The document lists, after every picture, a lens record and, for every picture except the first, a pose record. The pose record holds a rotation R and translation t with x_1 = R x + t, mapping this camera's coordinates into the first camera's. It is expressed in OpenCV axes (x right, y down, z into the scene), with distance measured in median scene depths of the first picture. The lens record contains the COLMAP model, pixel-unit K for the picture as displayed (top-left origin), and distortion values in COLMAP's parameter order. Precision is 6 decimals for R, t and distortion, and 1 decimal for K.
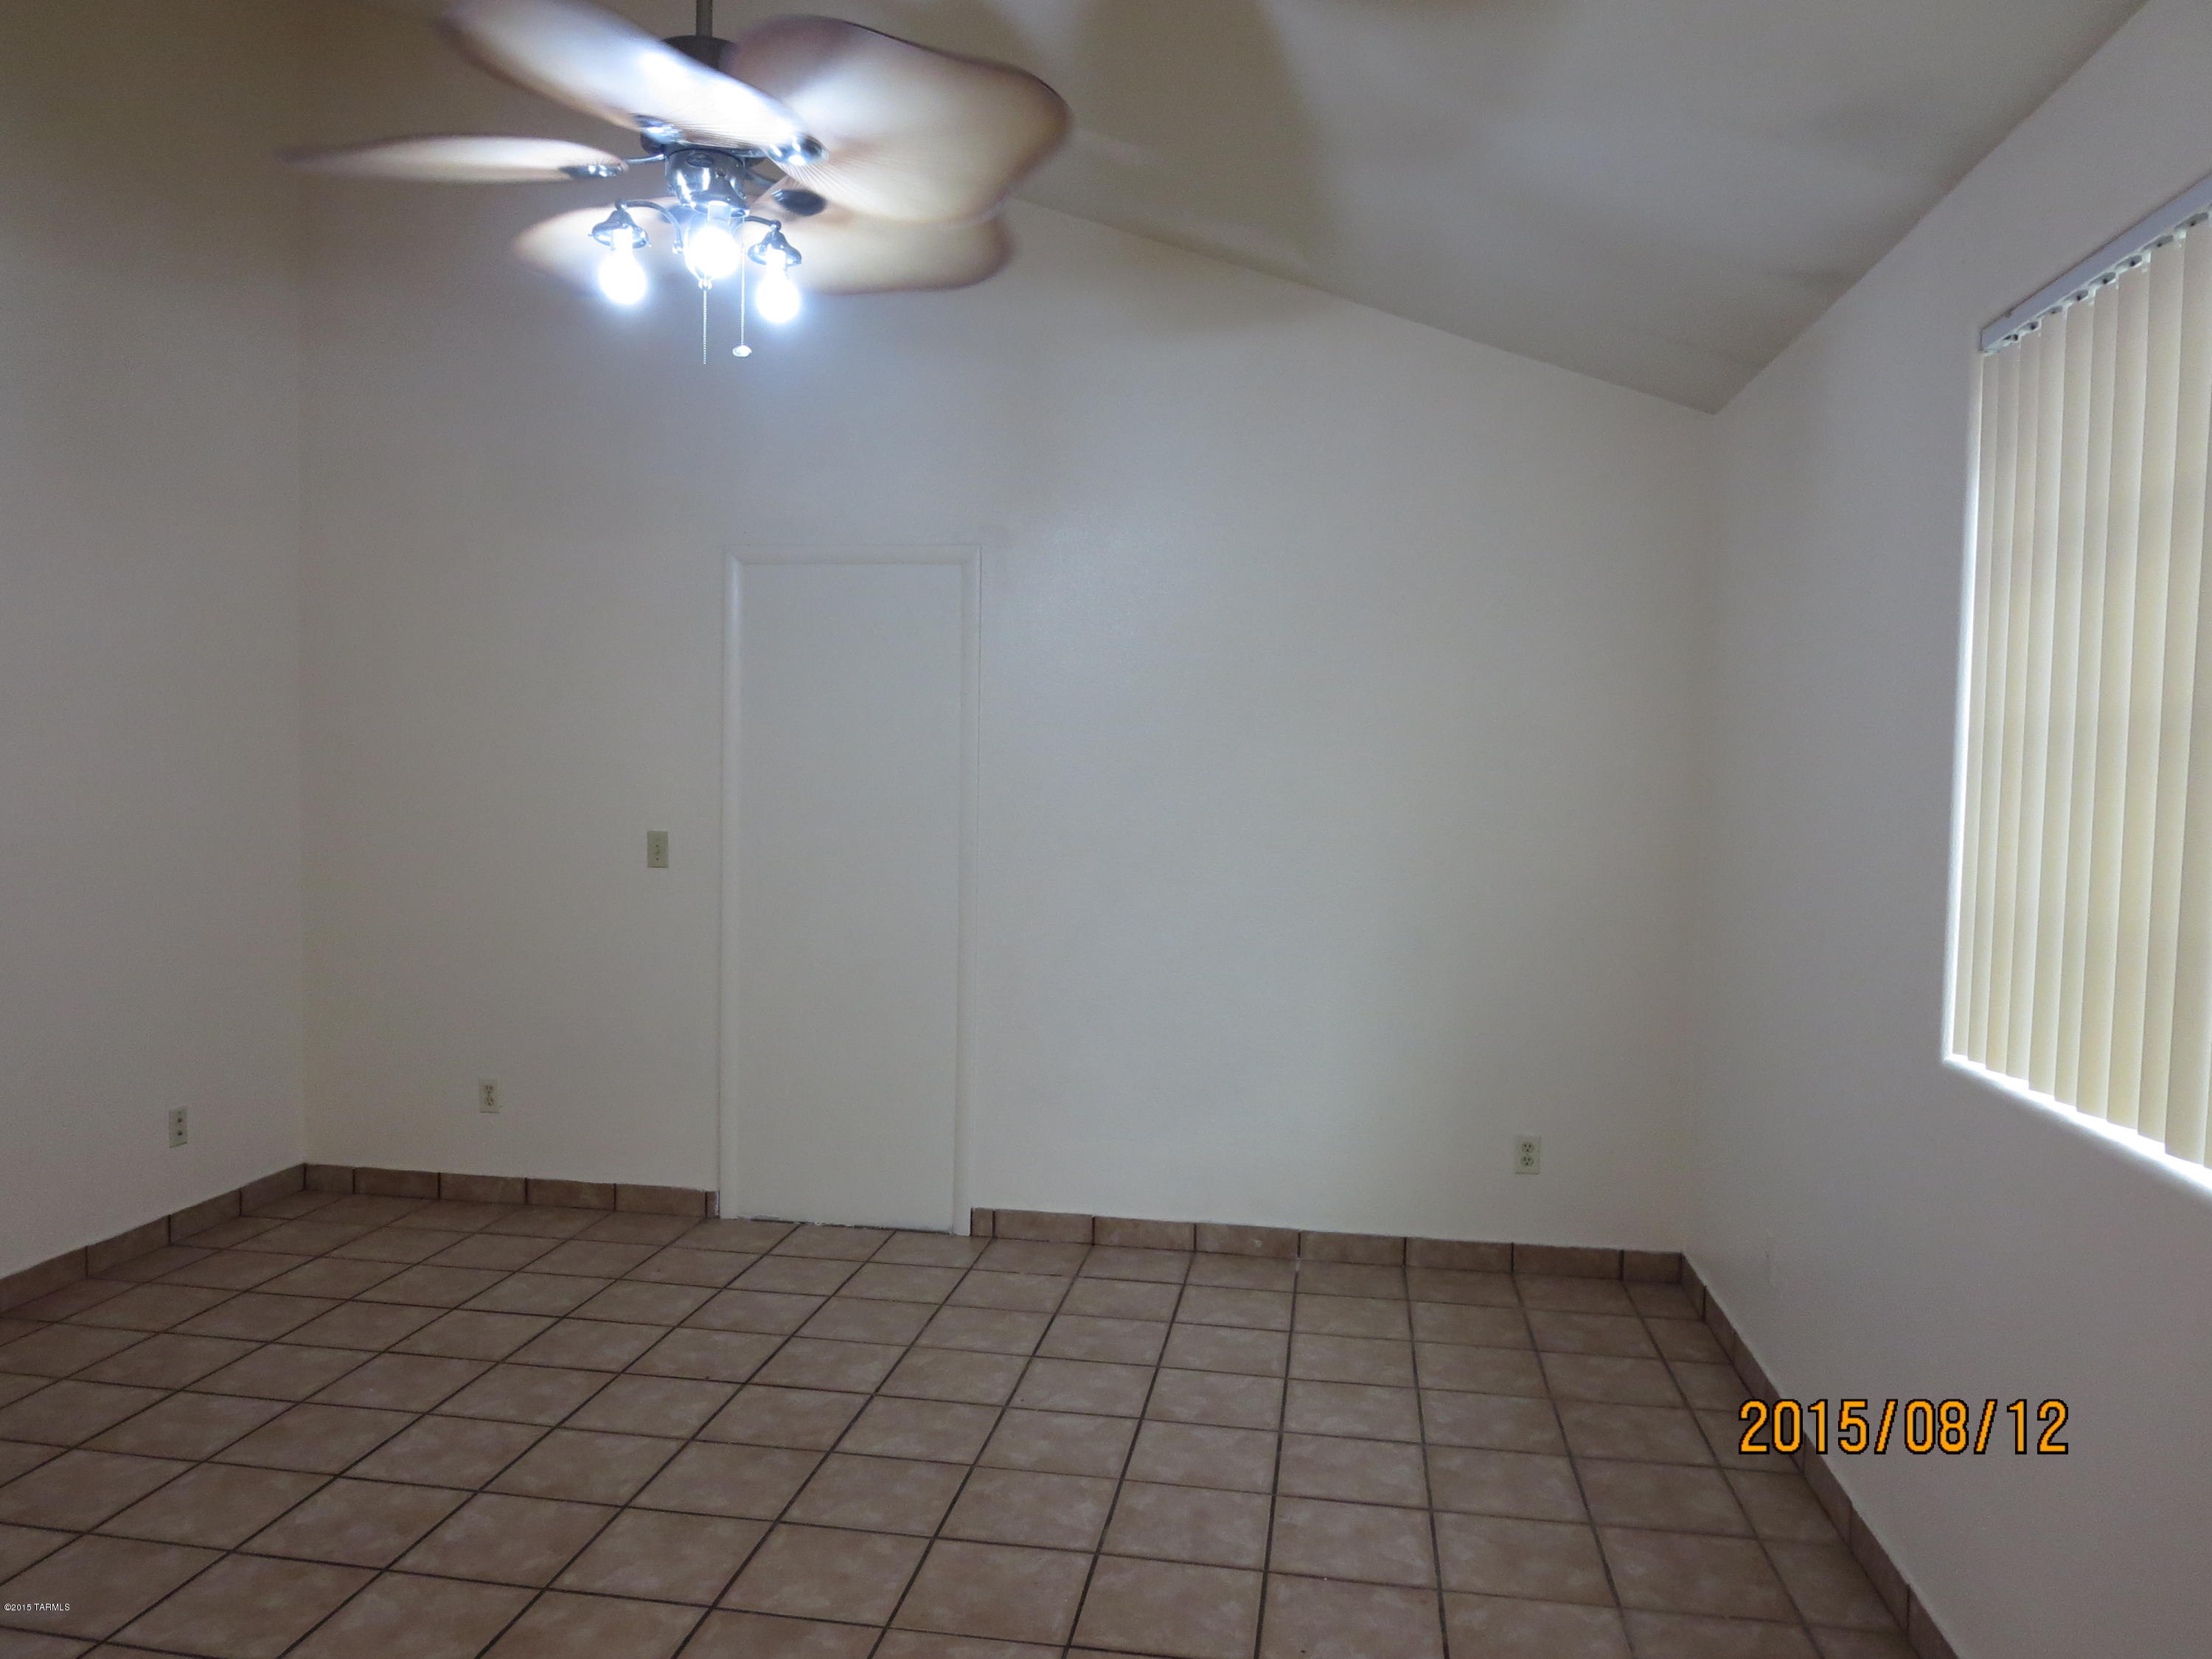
lens RADIAL K [[1569.4, 0, 1103.6], [0, 1569.4, 824.9], [0, 0, 1]] dist [-0.017770, 0.001244]
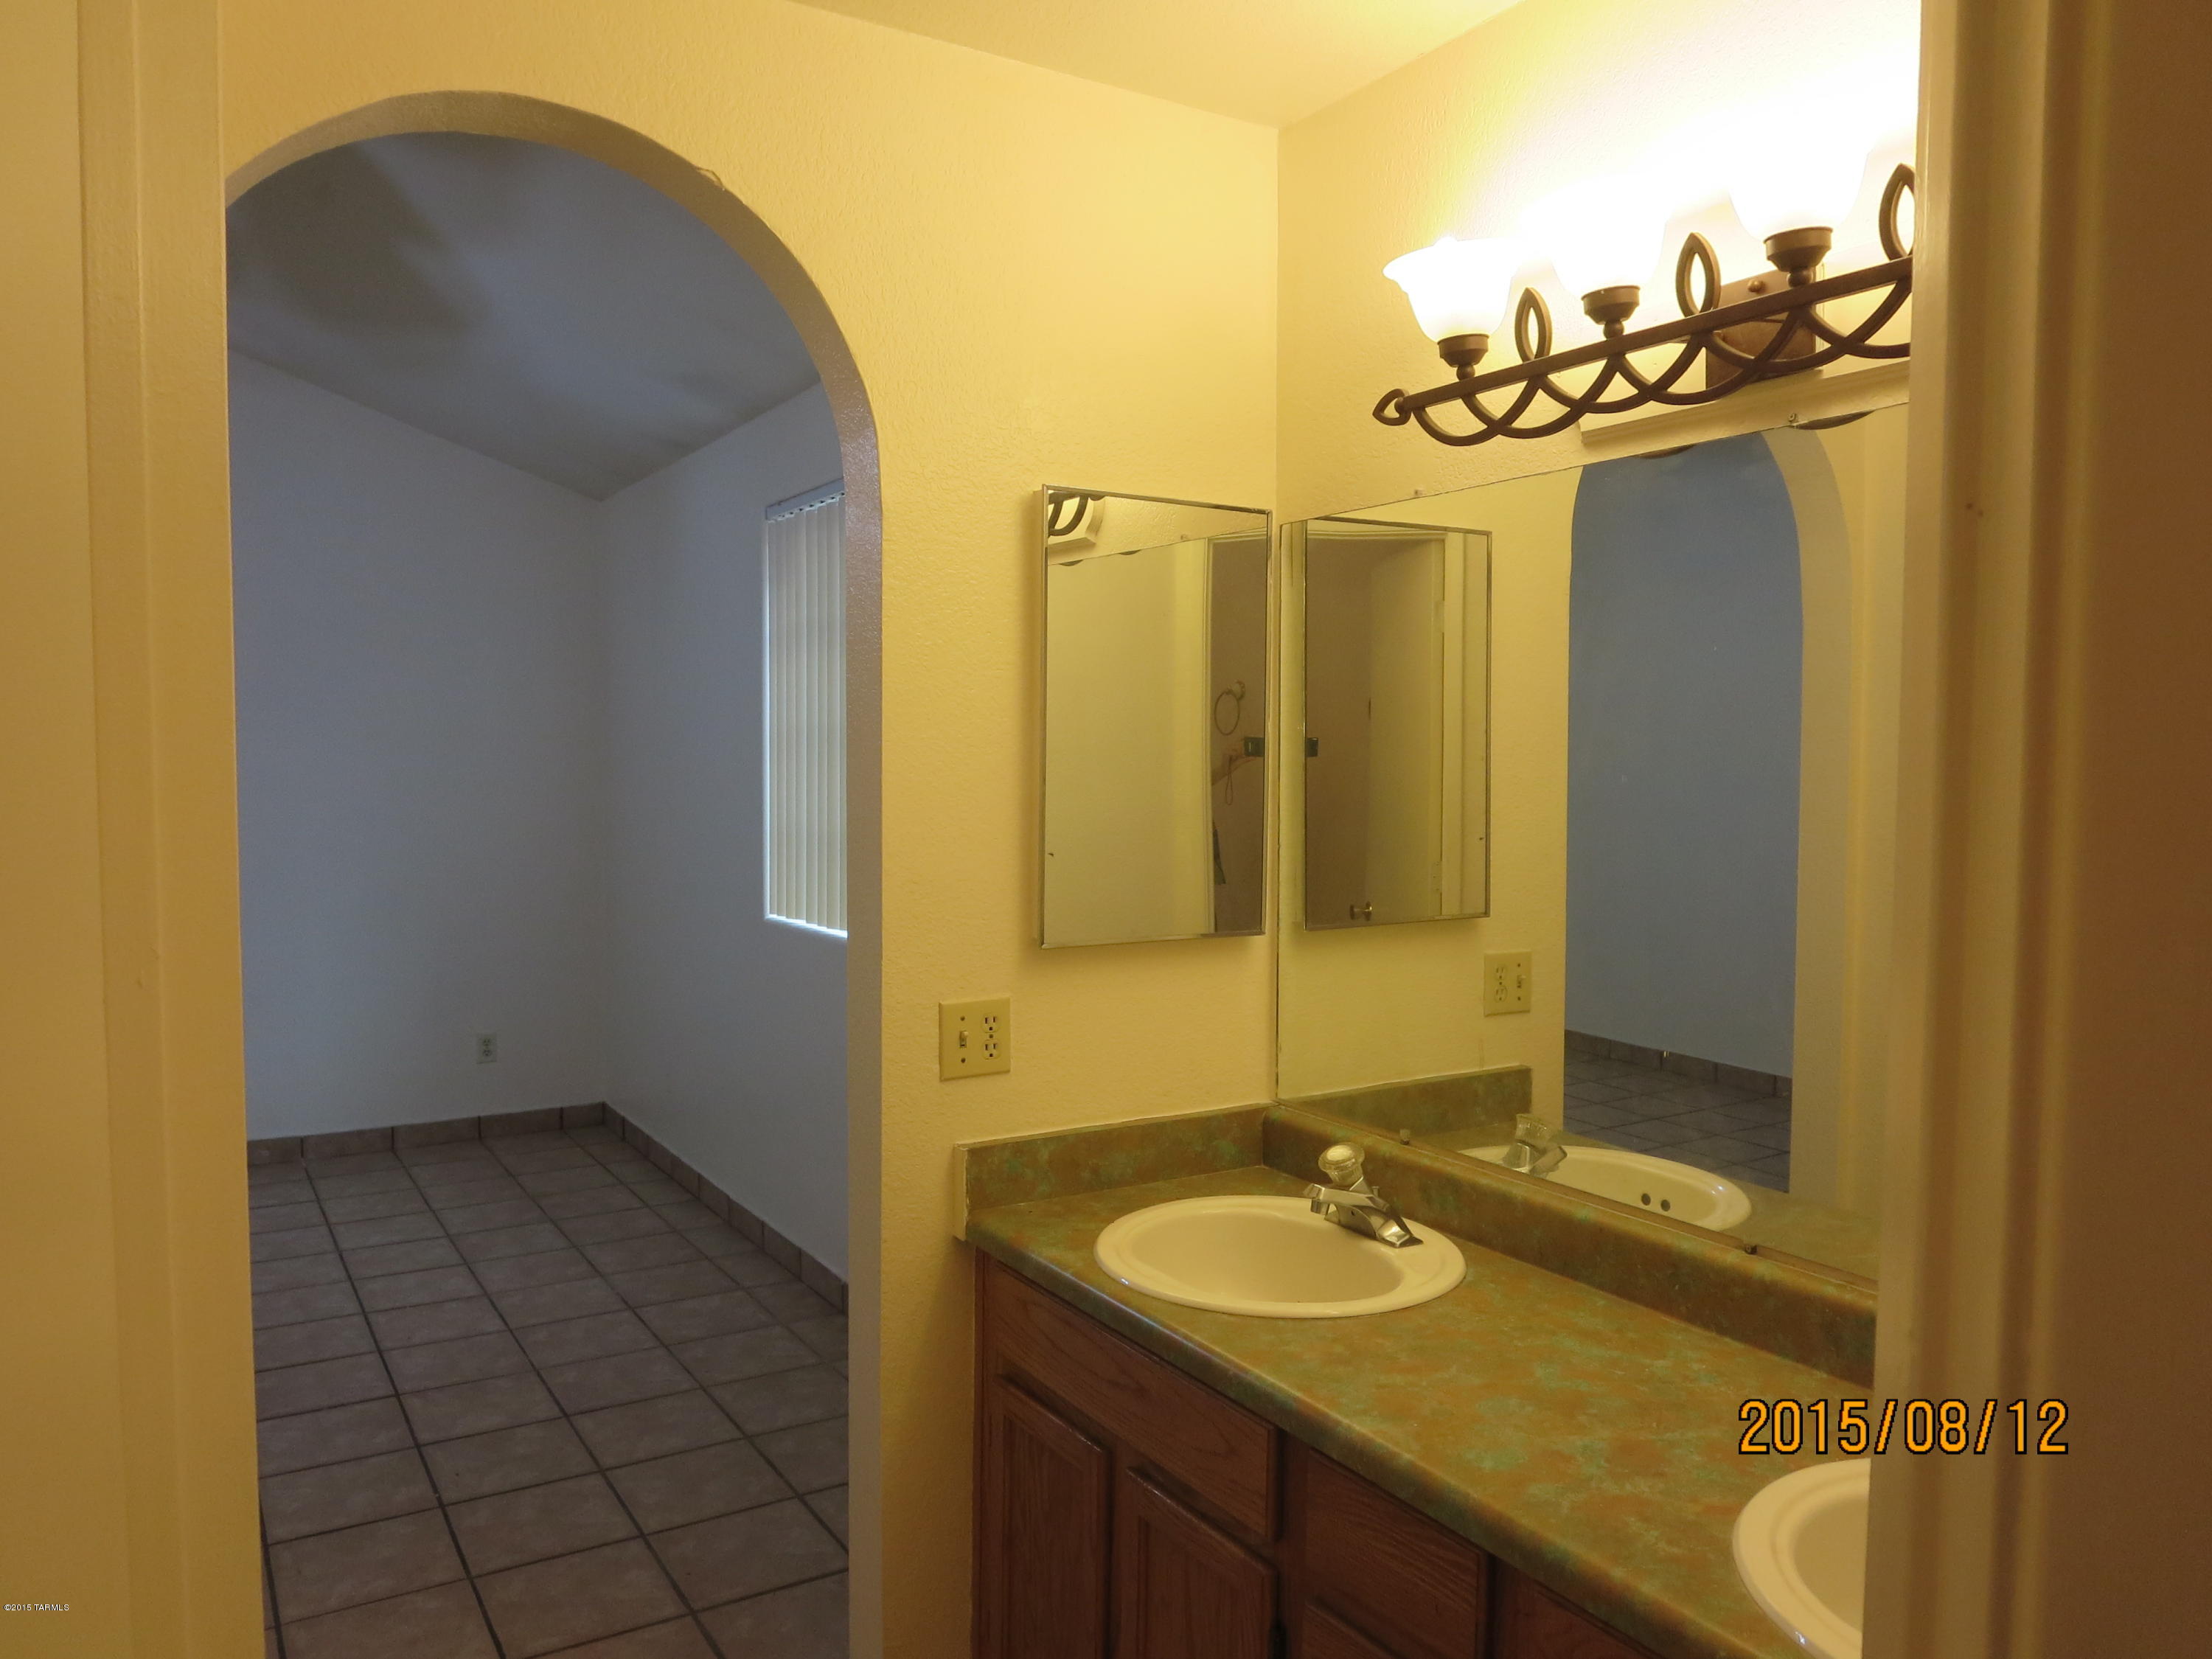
lens RADIAL K [[1569.4, 0, 1098.8], [0, 1569.4, 833.3], [0, 0, 1]] dist [-0.017770, 0.001244]
pose [[0.759760, -0.051038, 0.648197, -0.246037], [0.040154, 0.998695, 0.031571, 0.010702], [-0.648963, 0.002041, 0.760818, -0.457603]]
